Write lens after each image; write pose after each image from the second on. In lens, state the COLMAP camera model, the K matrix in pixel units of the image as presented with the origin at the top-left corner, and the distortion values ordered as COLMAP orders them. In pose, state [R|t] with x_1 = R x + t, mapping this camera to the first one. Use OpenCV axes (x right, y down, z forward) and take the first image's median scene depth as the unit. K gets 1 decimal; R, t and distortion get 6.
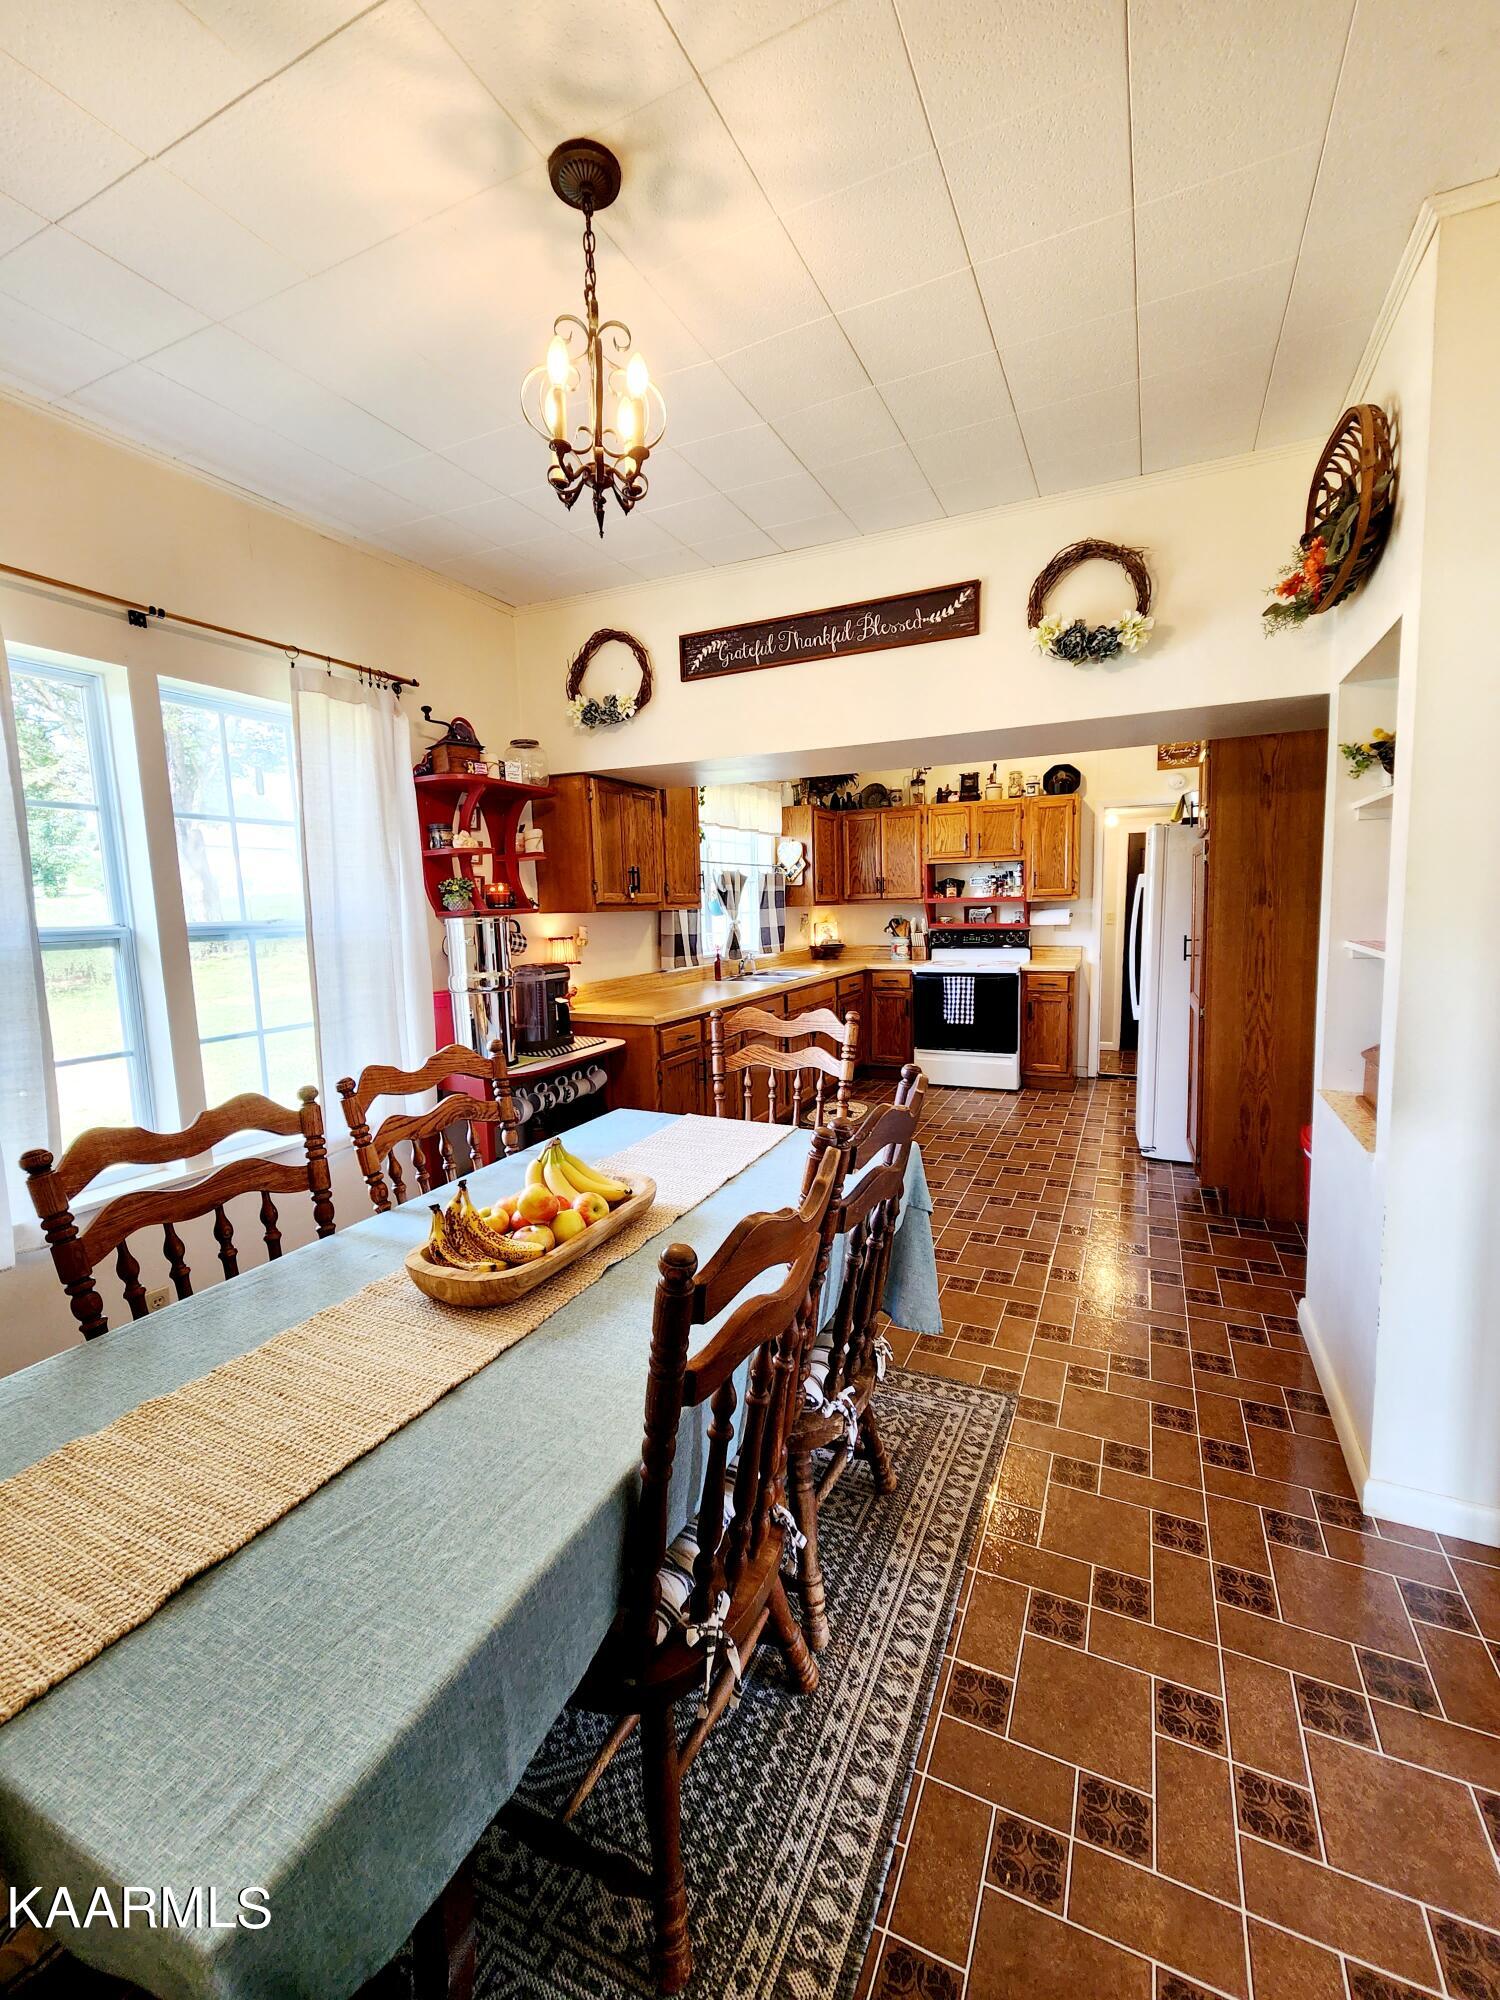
lens RADIAL K [[808.3, 0, 750.0], [0, 808.3, 1000.0], [0, 0, 1]] dist [0.000747, 0.000071]
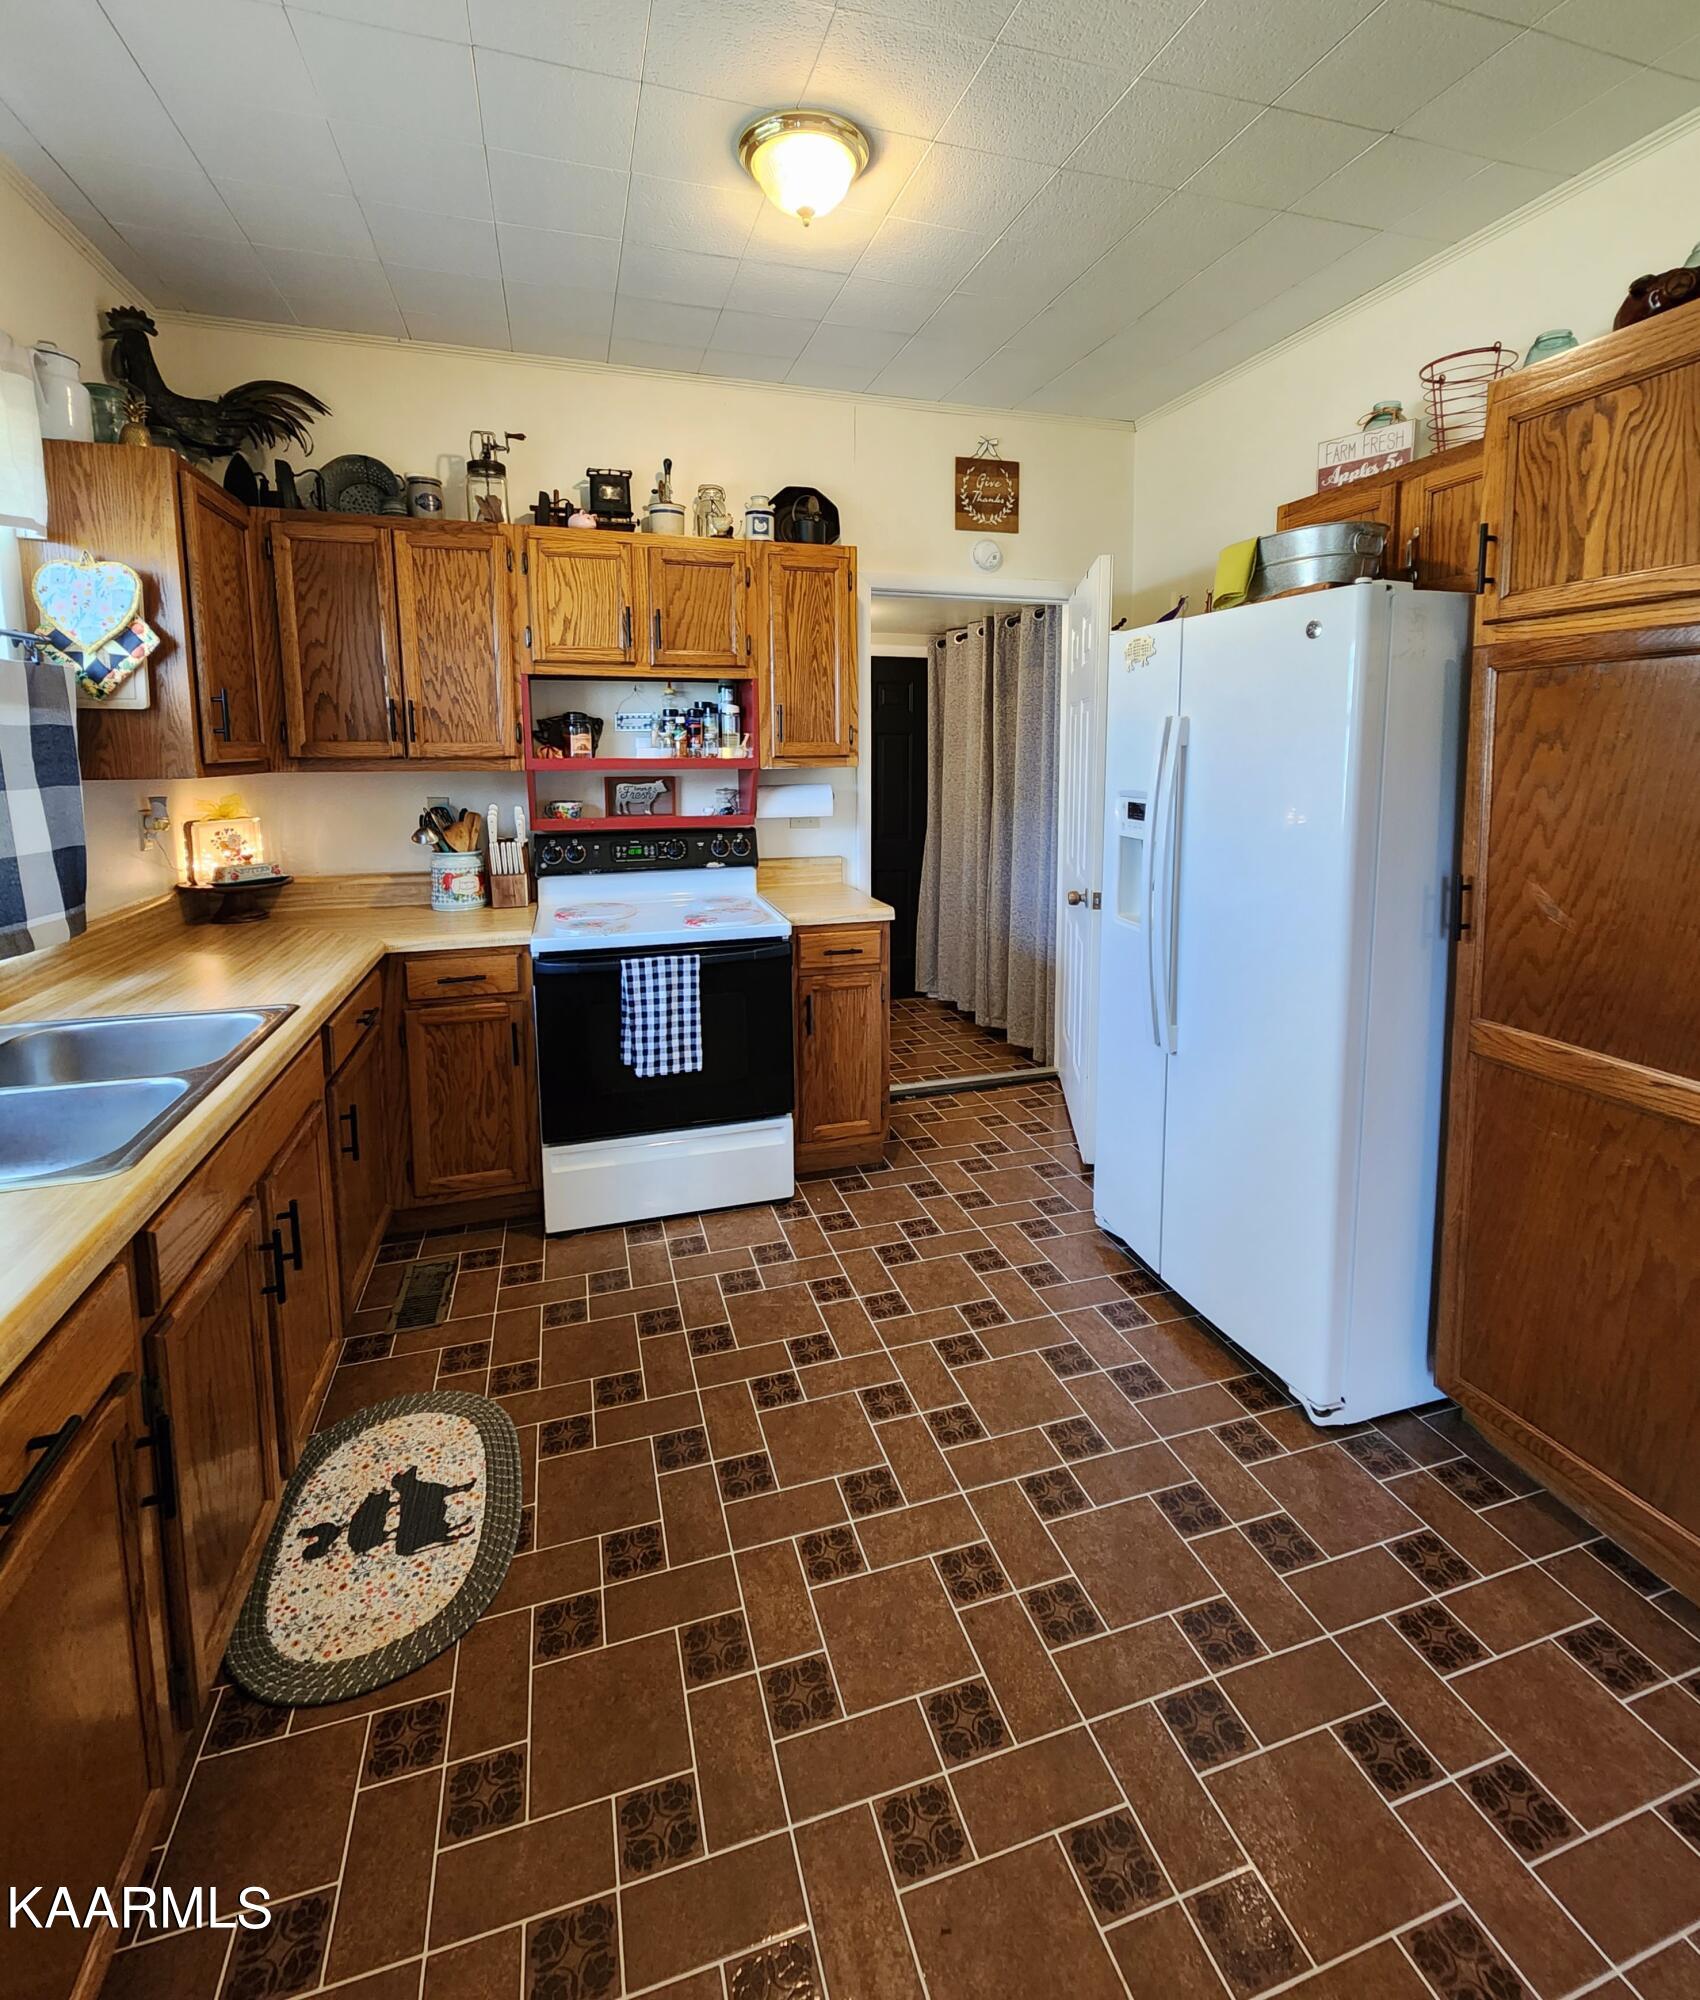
lens RADIAL K [[920.6, 0, 854.1], [0, 920.6, 850.4], [0, 0, 1]] dist [0.000829, -0.011345]
pose [[0.730226, -0.054828, 0.681002, 0.020394], [0.067088, 0.997712, 0.008389, -0.073107], [-0.679904, 0.039561, 0.732233, 0.557182]]
